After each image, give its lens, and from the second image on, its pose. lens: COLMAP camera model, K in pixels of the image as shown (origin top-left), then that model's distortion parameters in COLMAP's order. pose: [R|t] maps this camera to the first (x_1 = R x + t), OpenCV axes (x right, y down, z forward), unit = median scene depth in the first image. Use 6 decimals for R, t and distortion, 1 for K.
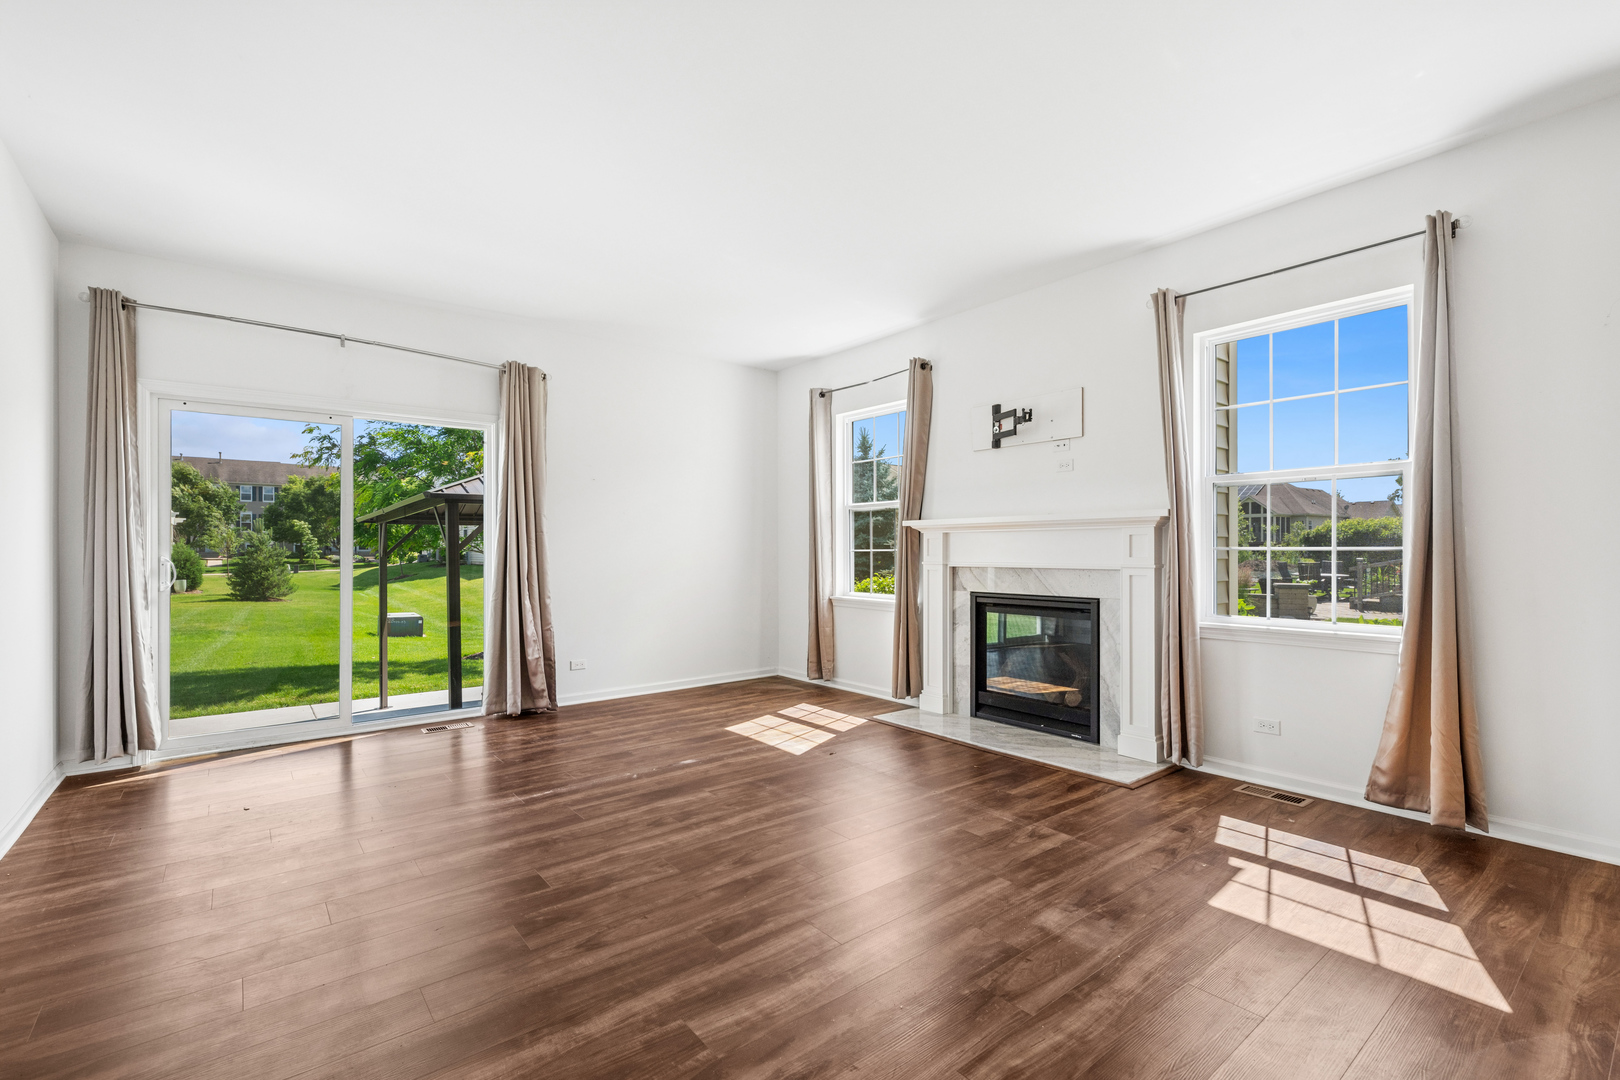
lens RADIAL K [[707.4, 0, 790.5], [0, 707.4, 540.6], [0, 0, 1]] dist [-0.006140, 0.000368]
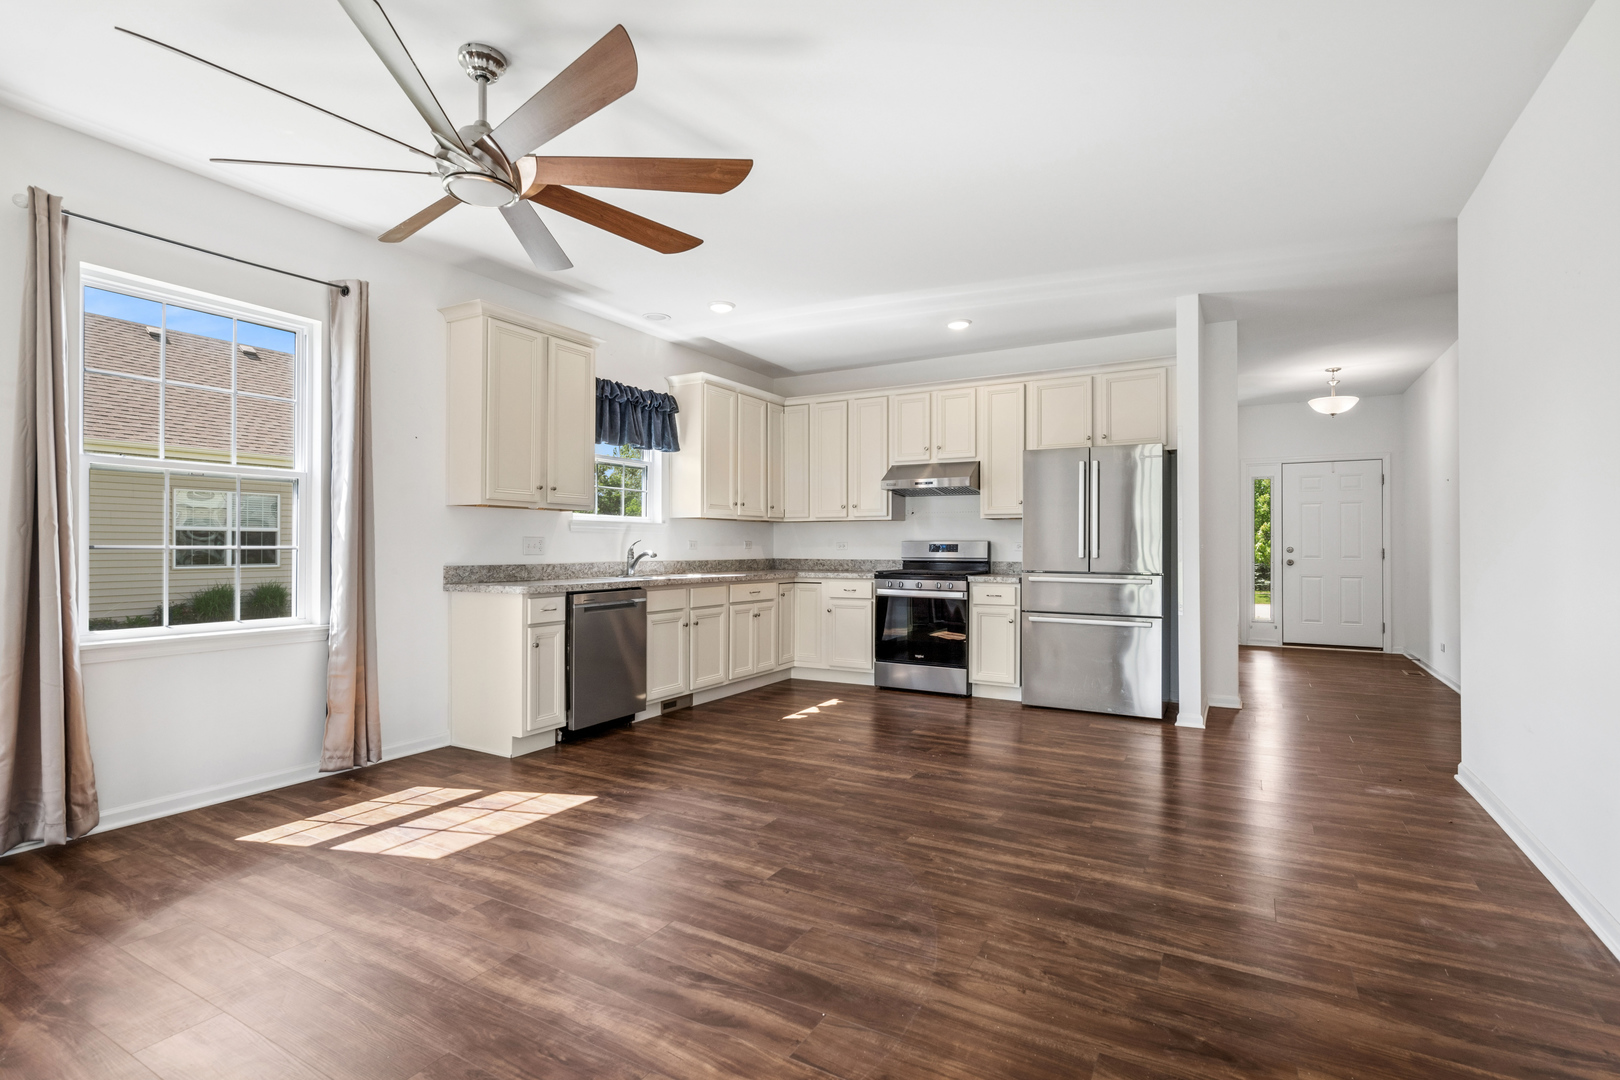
lens RADIAL K [[772.1, 0, 804.1], [0, 772.1, 544.4], [0, 0, 1]] dist [-0.015545, -0.000415]
pose [[-0.377222, 0.000467, 0.926123, -0.124768], [-0.015579, 0.999855, -0.006850, -0.003935], [-0.925992, -0.017012, -0.377160, 0.129271]]
